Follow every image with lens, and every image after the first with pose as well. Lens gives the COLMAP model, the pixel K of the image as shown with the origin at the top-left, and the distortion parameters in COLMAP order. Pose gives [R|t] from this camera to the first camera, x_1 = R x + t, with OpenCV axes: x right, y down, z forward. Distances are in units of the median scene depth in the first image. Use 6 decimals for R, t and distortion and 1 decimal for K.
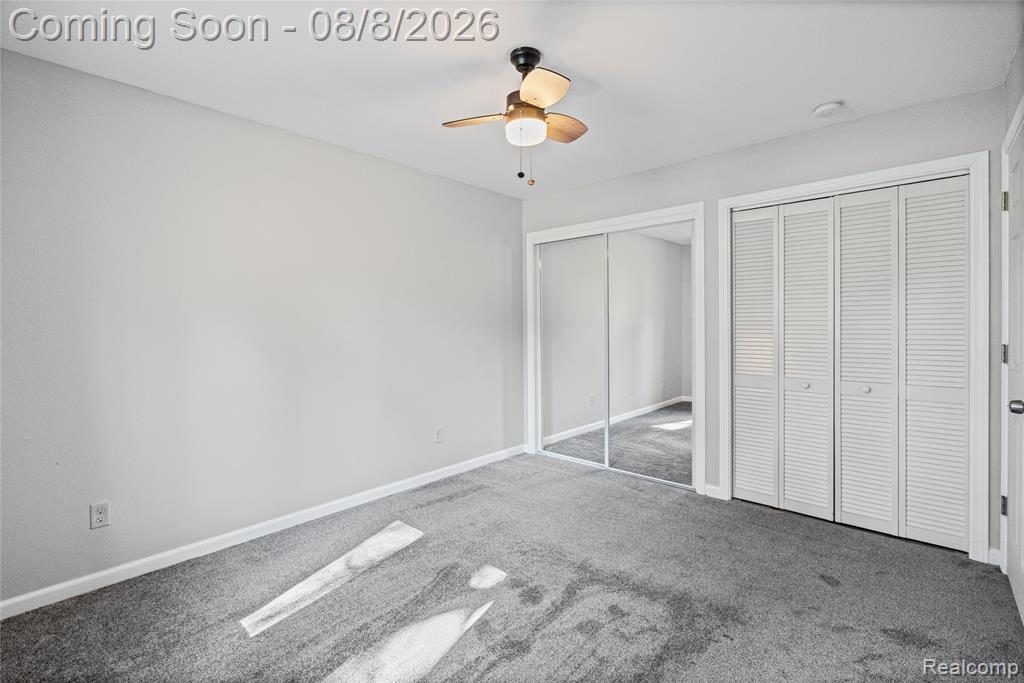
lens RADIAL K [[463.8, 0, 513.2], [0, 463.8, 329.9], [0, 0, 1]] dist [-0.001157, -0.000029]
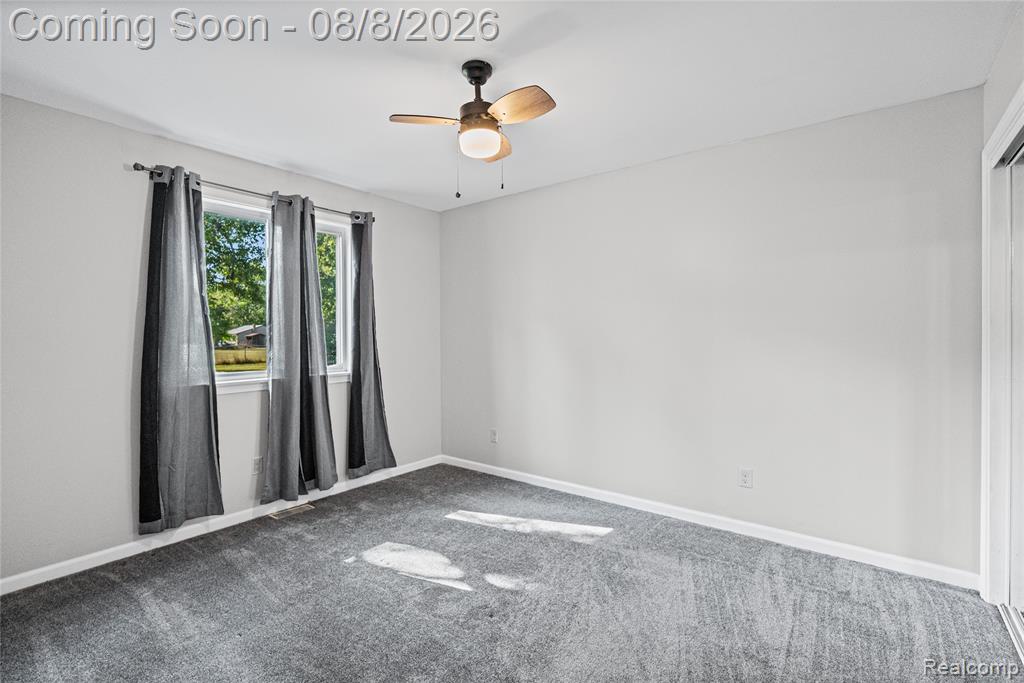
lens RADIAL K [[461.2, 0, 508.3], [0, 461.2, 339.1], [0, 0, 1]] dist [-0.001721, -0.000118]
pose [[0.075769, 0.019053, -0.996943, 0.821806], [-0.008715, 0.999792, 0.018446, -0.019930], [0.997087, 0.007291, 0.075919, 0.790588]]
